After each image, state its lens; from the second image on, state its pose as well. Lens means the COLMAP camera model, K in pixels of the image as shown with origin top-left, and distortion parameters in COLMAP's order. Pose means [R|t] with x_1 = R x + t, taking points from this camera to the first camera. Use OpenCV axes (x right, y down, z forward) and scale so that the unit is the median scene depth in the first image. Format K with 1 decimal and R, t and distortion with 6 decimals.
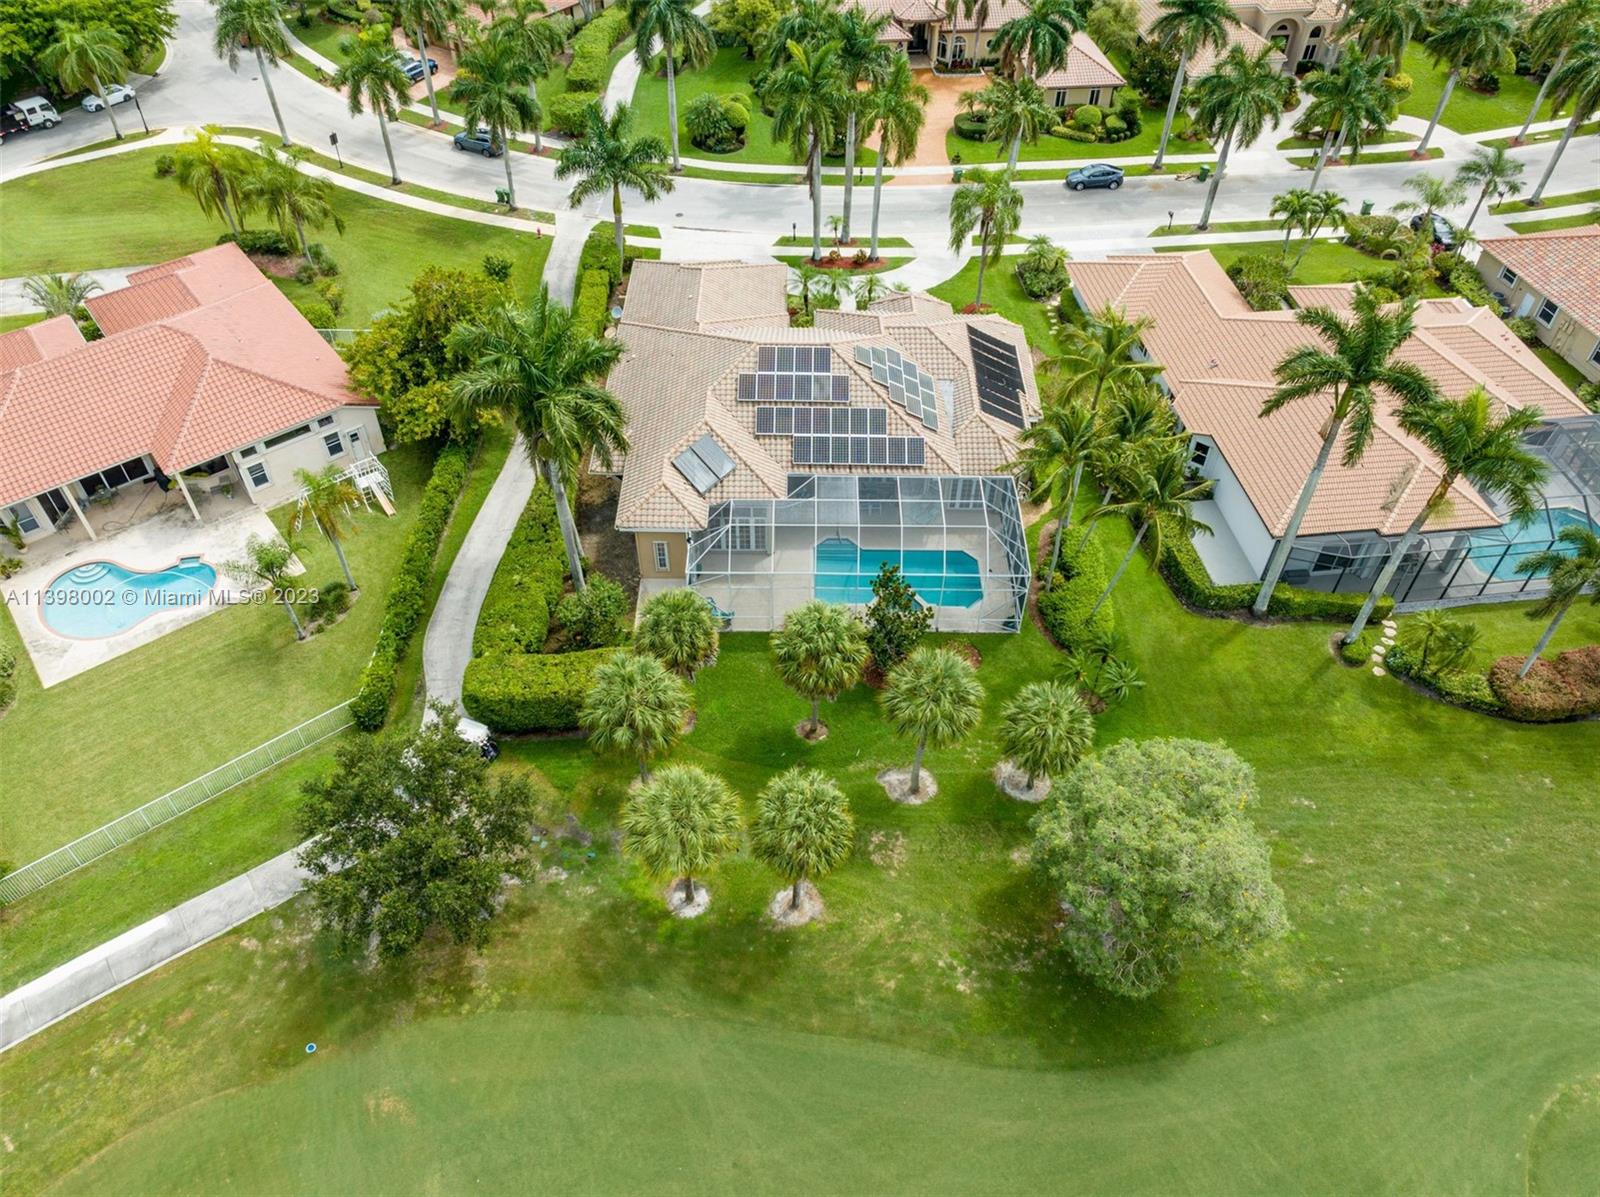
lens RADIAL K [[1130.2, 0, 791.1], [0, 1130.2, 600.4], [0, 0, 1]] dist [-0.032856, 0.015324]
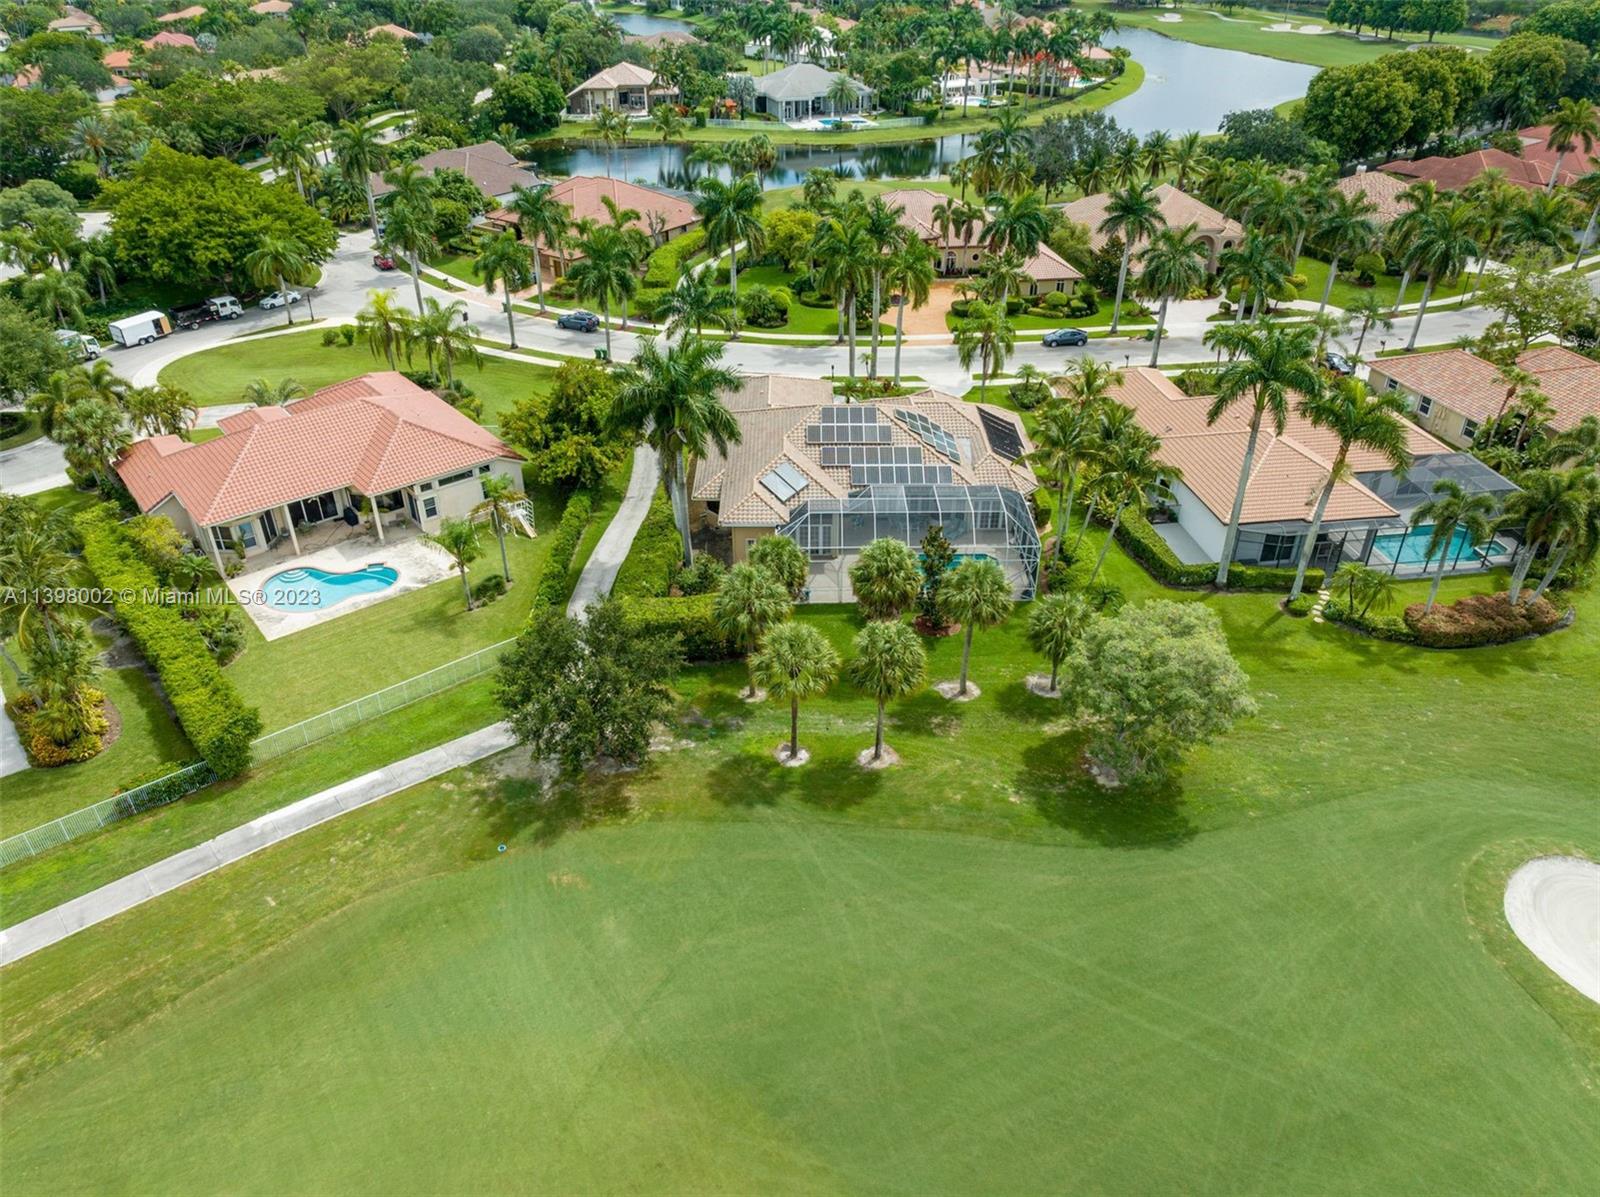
lens RADIAL K [[1091.0, 0, 800.0], [0, 1091.0, 598.5], [0, 0, 1]] dist [-0.030546, 0.002377]
pose [[0.999811, -0.015507, 0.011691, -0.071002], [0.017866, 0.970422, -0.240753, 0.292889], [-0.007612, 0.240916, 0.970516, -0.176529]]
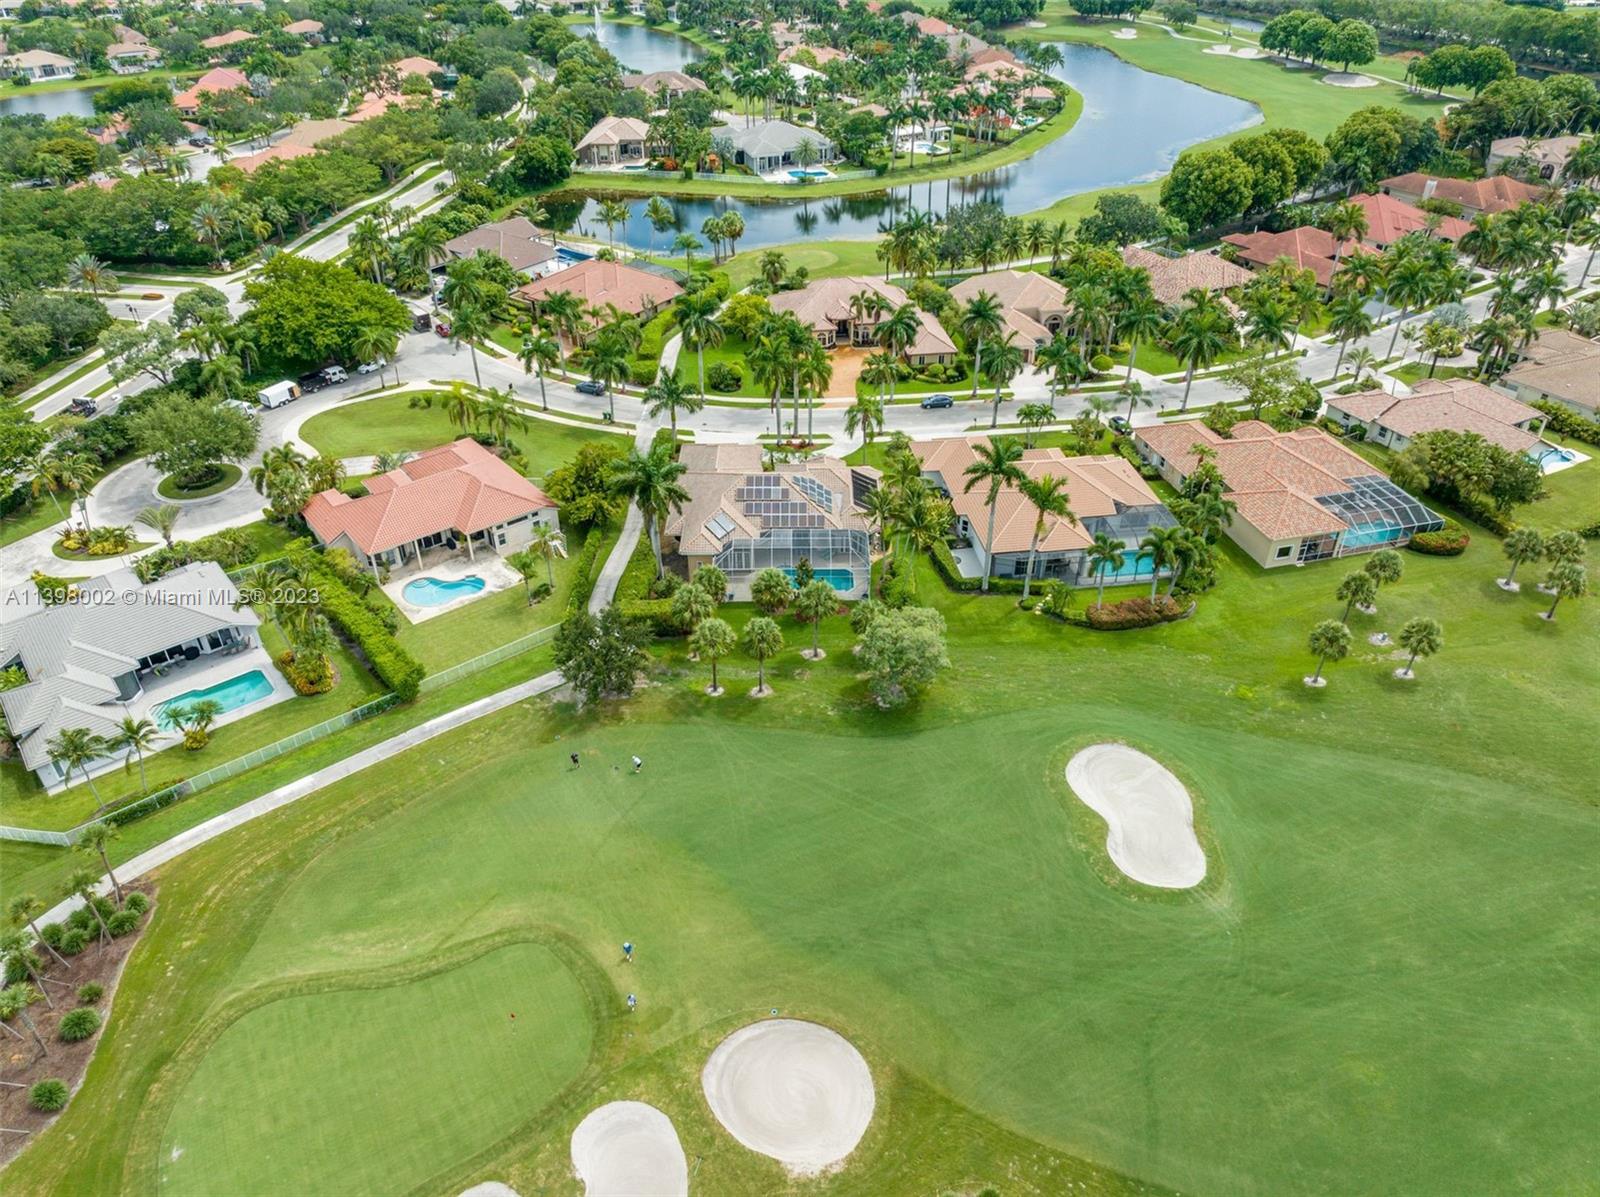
lens RADIAL K [[1091.0, 0, 800.0], [0, 1091.0, 598.5], [0, 0, 1]] dist [-0.030546, 0.002377]
pose [[0.999883, -0.013922, 0.006282, 0.054758], [0.014903, 0.979329, -0.201726, 0.402327], [-0.003344, 0.201796, 0.979422, -0.923724]]
